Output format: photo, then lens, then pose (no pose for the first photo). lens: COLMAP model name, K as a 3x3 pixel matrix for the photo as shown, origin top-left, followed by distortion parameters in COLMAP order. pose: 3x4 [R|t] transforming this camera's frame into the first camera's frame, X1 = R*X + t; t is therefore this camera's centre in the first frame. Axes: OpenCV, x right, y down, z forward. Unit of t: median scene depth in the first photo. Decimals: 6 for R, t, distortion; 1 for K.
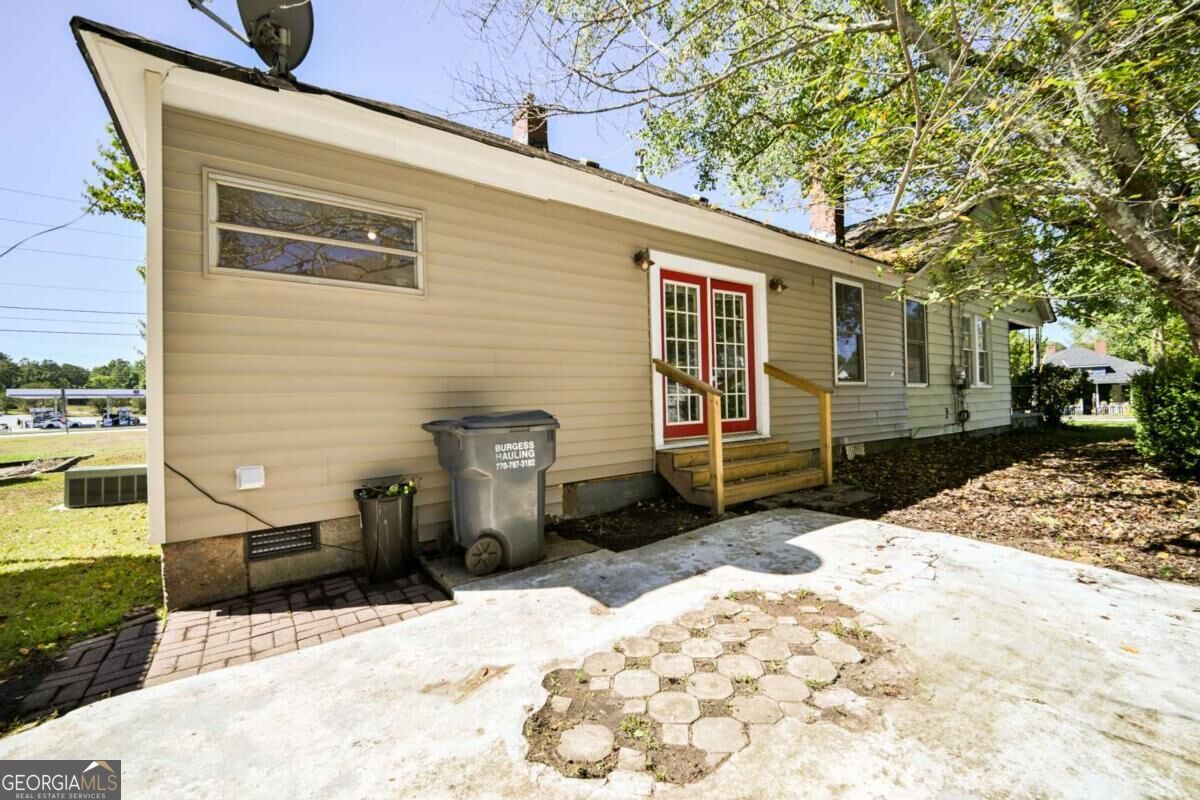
lens RADIAL K [[495.4, 0, 603.2], [0, 495.4, 398.4], [0, 0, 1]] dist [0.001720, -0.008357]
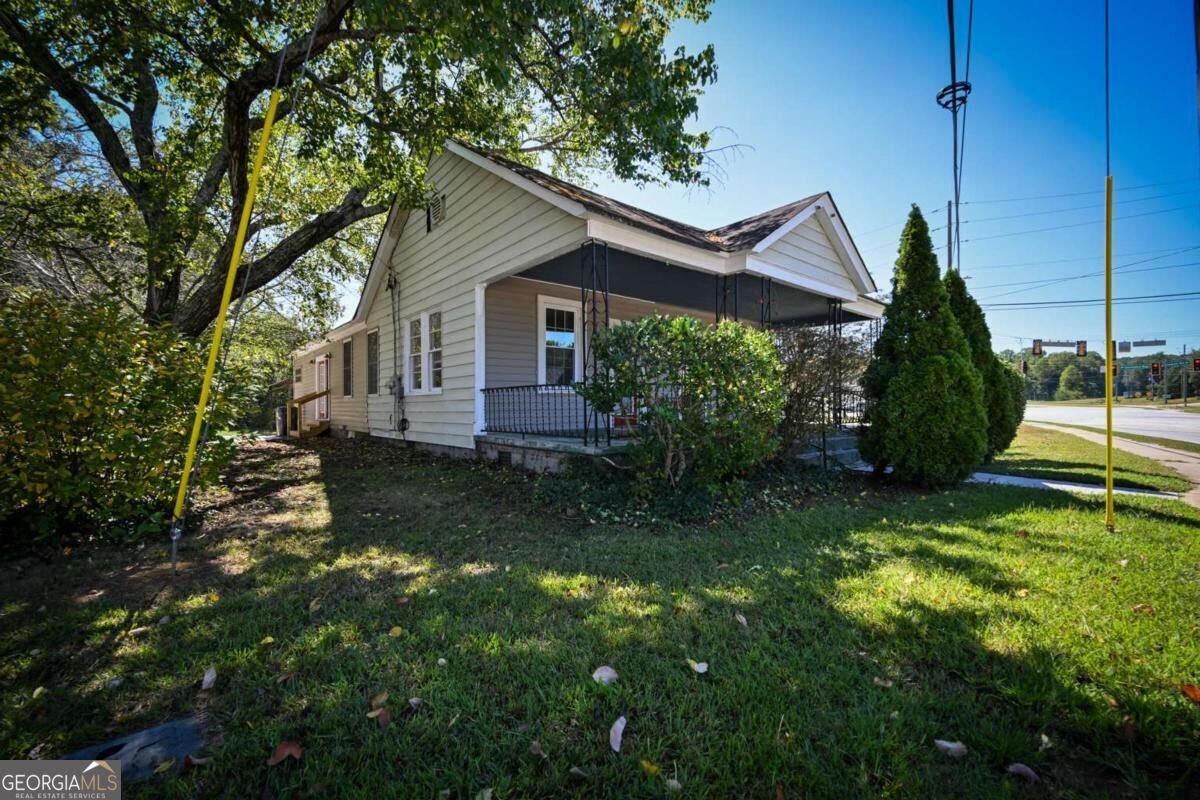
lens RADIAL K [[495.4, 0, 603.2], [0, 495.4, 398.4], [0, 0, 1]] dist [0.001720, -0.008357]
pose [[0.064783, 0.008758, -0.997861, 2.459302], [0.005463, 0.999943, 0.009131, -0.033061], [0.997884, -0.006042, 0.064731, 1.881445]]
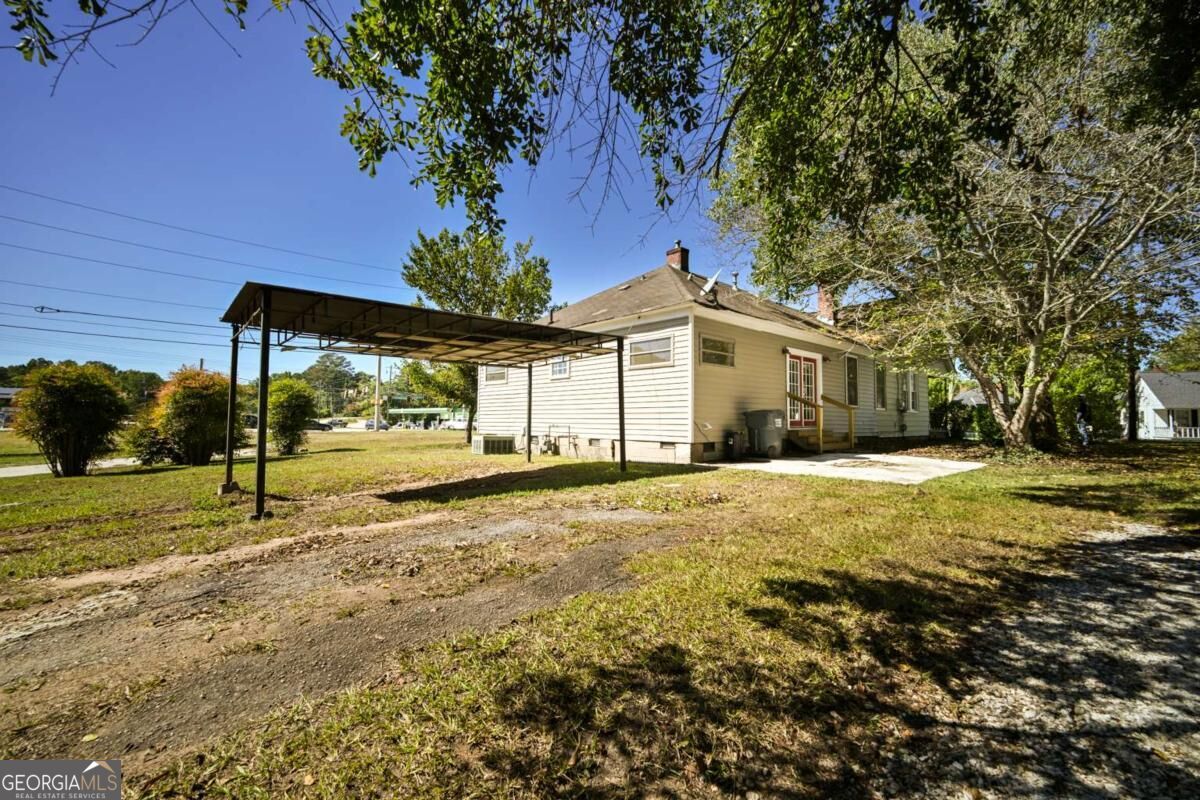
lens RADIAL K [[487.8, 0, 591.0], [0, 487.8, 400.7], [0, 0, 1]] dist [0.000509, -0.000227]
pose [[0.996503, 0.036519, 0.075160, -0.713453], [-0.033786, 0.998732, -0.037326, 0.058015], [-0.076428, 0.034656, 0.996473, -0.899992]]
